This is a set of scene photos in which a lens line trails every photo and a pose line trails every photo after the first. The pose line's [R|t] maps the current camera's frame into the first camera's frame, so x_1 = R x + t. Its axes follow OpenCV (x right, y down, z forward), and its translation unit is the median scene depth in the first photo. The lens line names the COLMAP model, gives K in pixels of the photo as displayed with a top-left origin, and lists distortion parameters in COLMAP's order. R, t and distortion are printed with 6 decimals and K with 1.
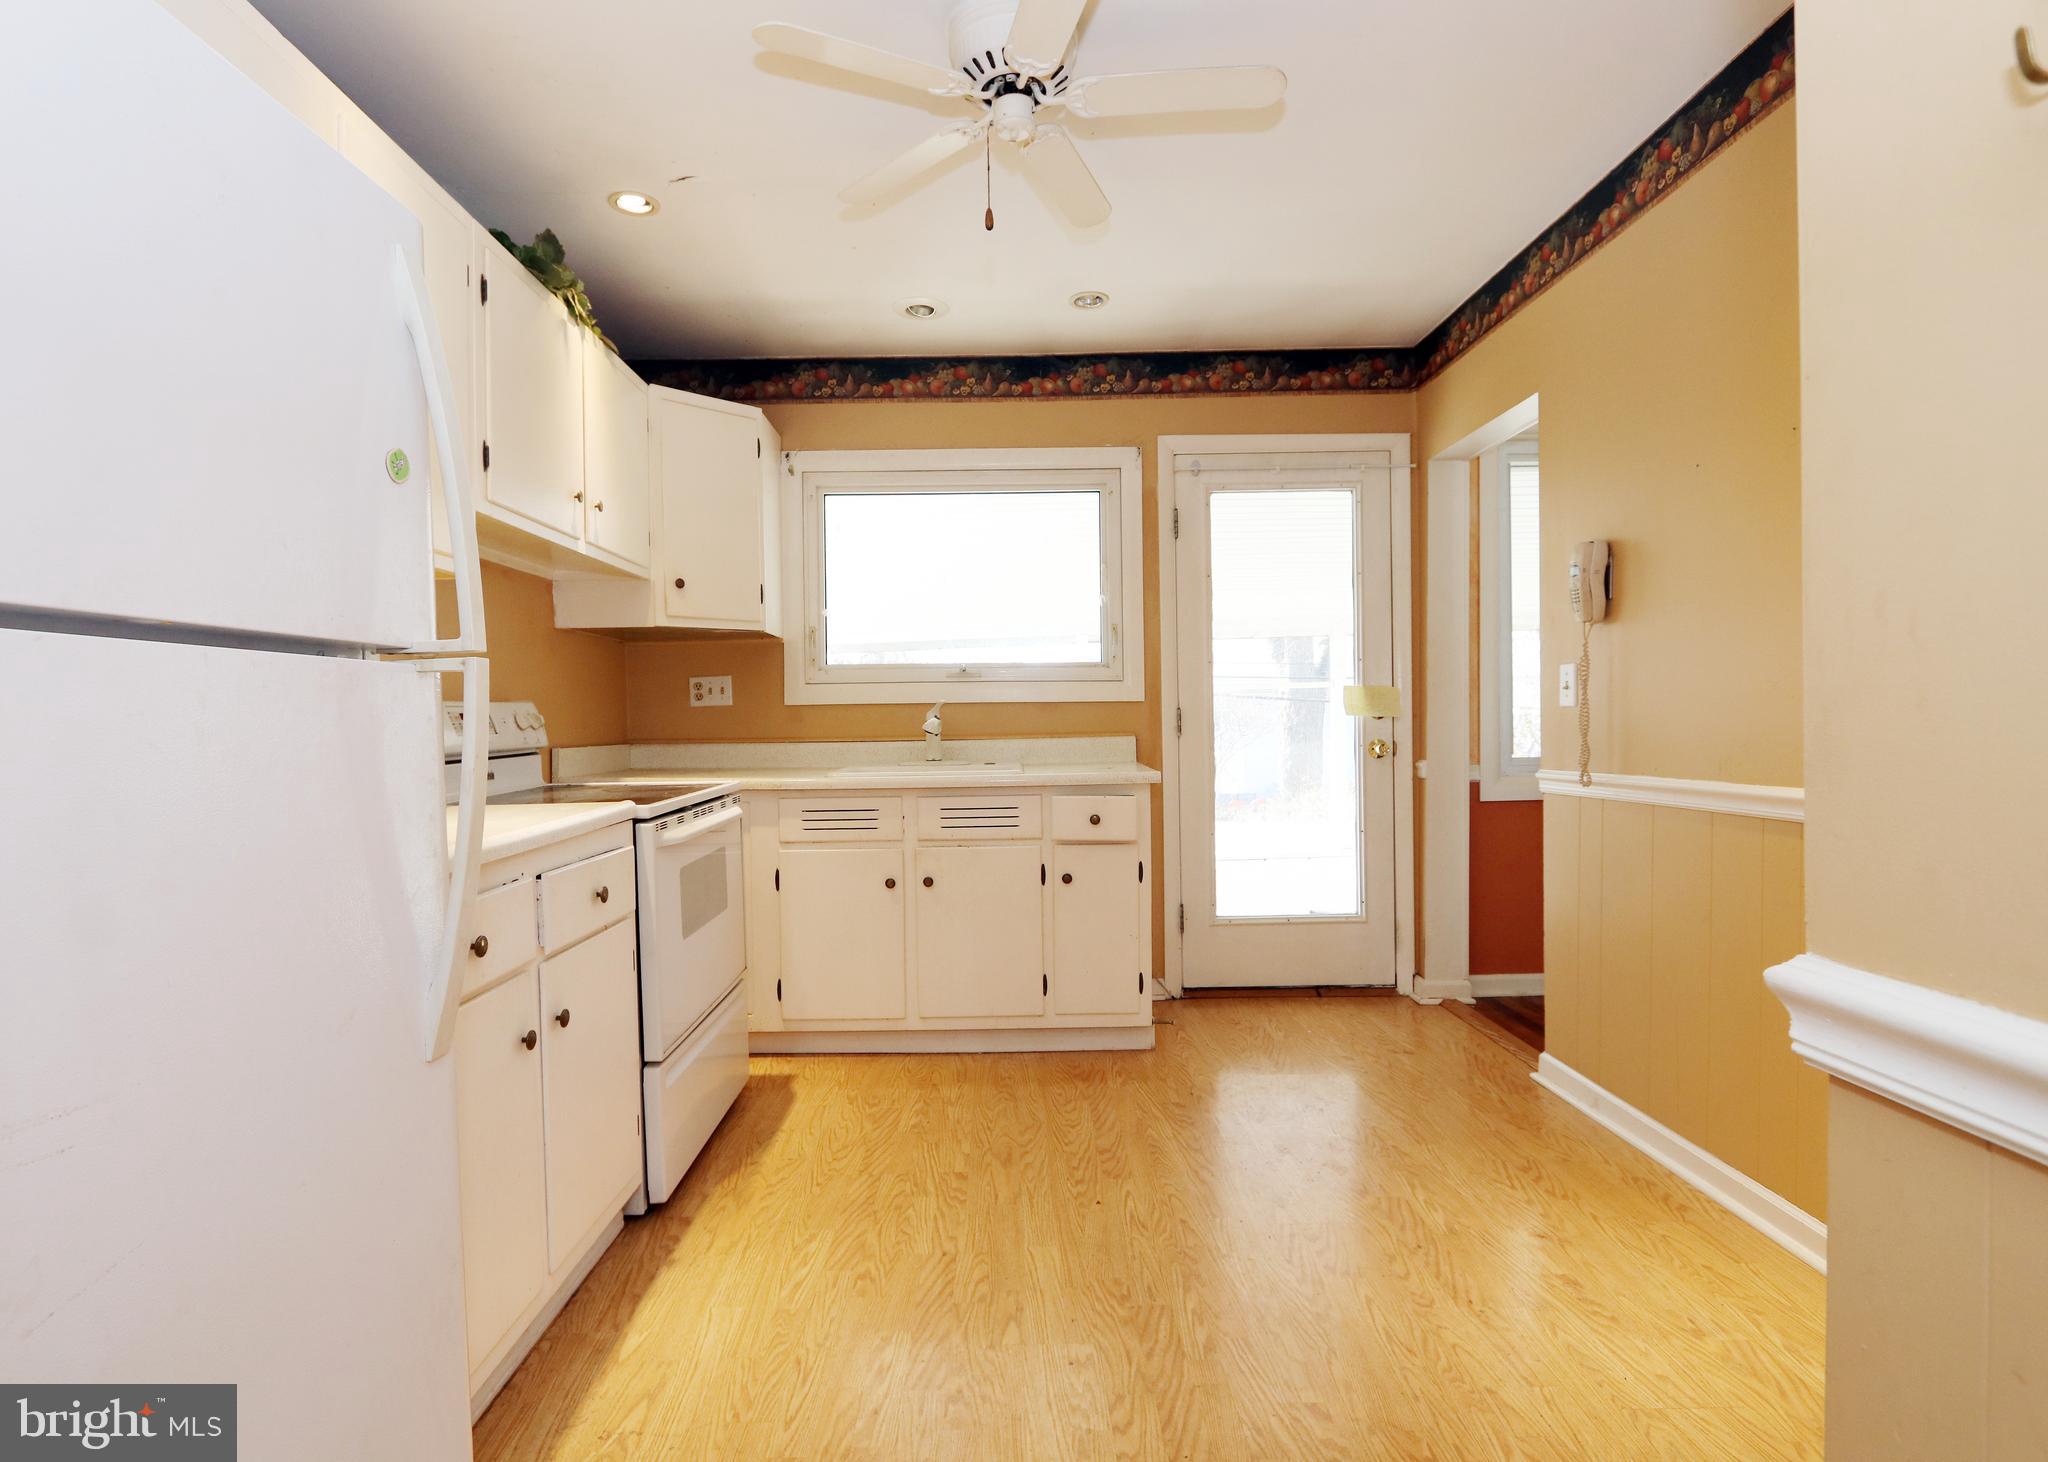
lens RADIAL K [[1008.0, 0, 1026.0], [0, 1008.0, 731.4], [0, 0, 1]] dist [-0.001446, -0.000099]
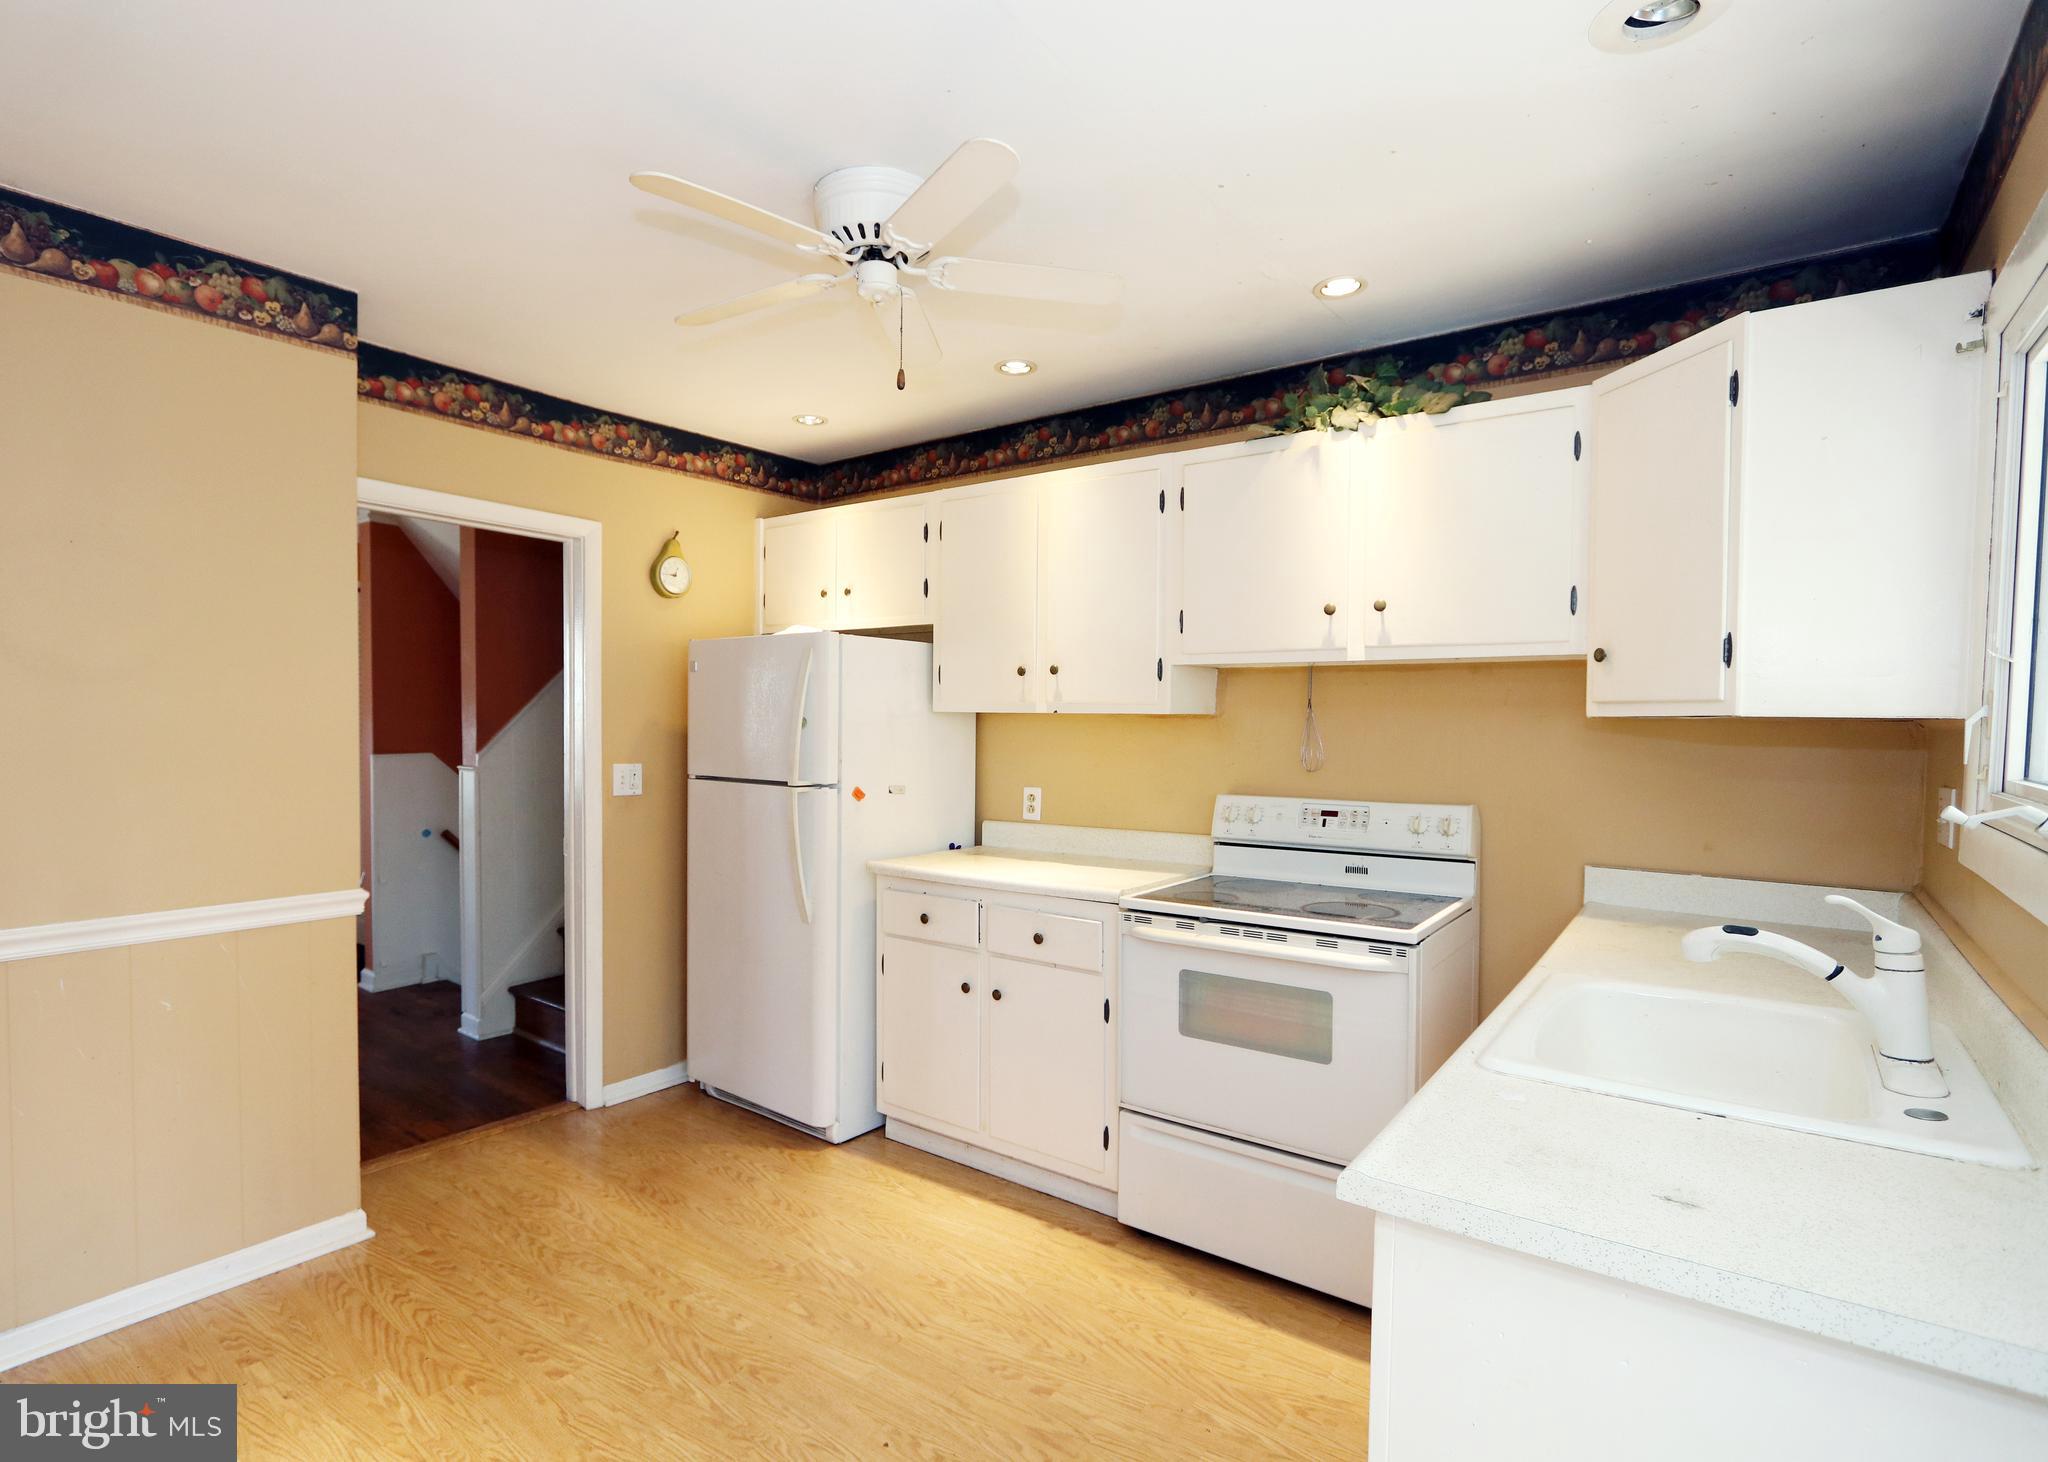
lens RADIAL K [[1008.0, 0, 1030.5], [0, 1008.0, 734.6], [0, 0, 1]] dist [-0.001446, -0.000099]
pose [[-0.598712, 0.028714, -0.800450, 0.849355], [-0.007997, 0.999093, 0.041822, -0.234397], [0.800925, 0.031440, -0.597939, 2.003030]]
